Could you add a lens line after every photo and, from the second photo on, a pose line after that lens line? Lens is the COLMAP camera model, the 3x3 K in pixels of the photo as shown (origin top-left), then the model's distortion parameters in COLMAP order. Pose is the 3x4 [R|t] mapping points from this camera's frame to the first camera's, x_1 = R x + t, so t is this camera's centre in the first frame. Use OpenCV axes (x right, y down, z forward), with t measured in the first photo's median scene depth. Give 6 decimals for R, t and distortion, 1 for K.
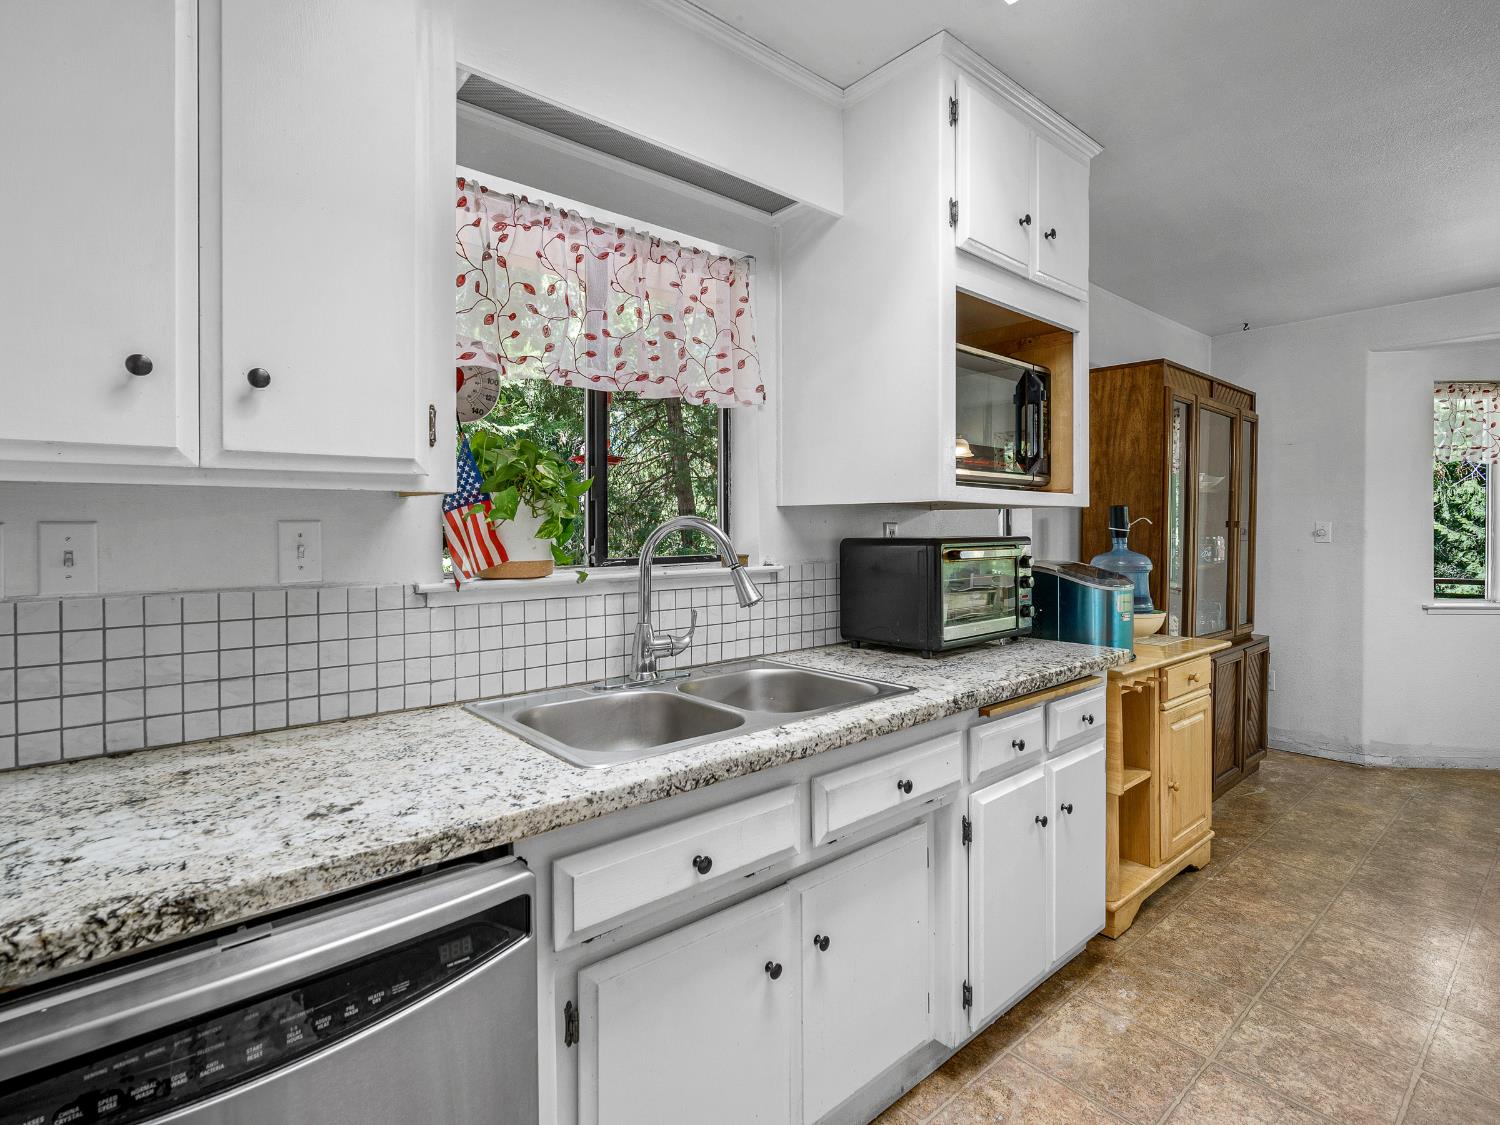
lens RADIAL K [[740.8, 0, 810.8], [0, 740.8, 526.3], [0, 0, 1]] dist [-0.015026, 0.004265]
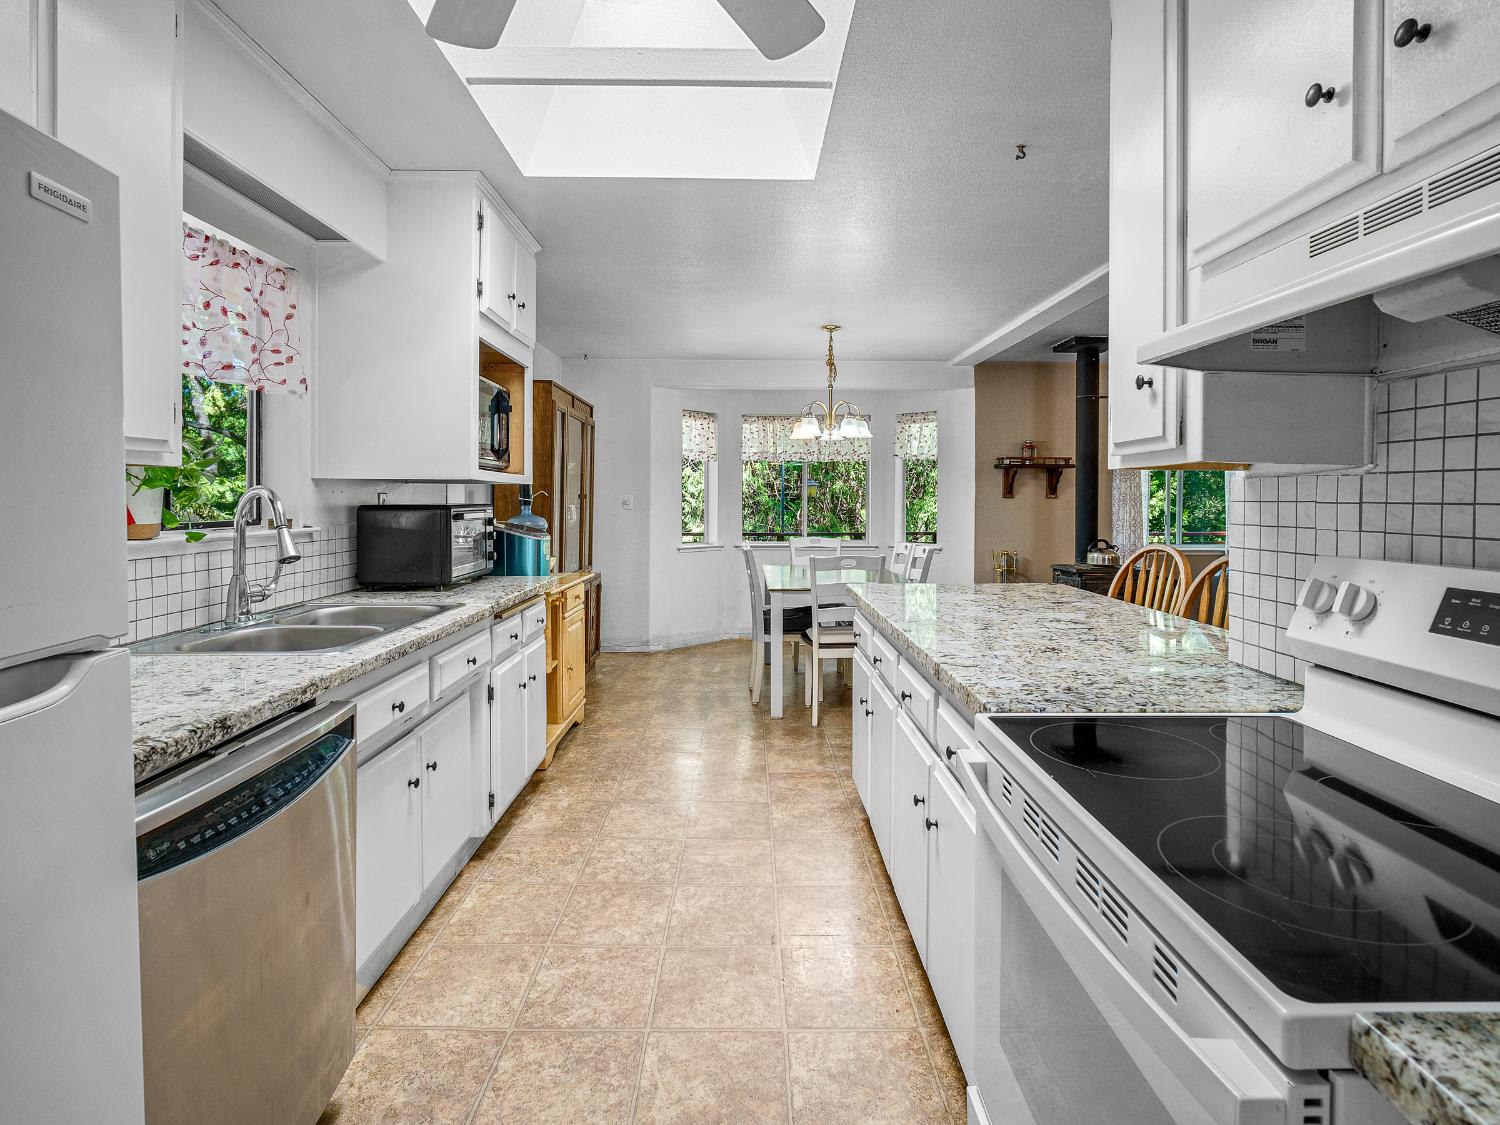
lens RADIAL K [[740.8, 0, 810.8], [0, 740.8, 526.3], [0, 0, 1]] dist [-0.015026, 0.004265]
pose [[0.607856, -0.027023, 0.793587, -0.523283], [-0.002090, 0.999363, 0.035631, 0.005654], [-0.794044, -0.023317, 0.607413, -0.404390]]
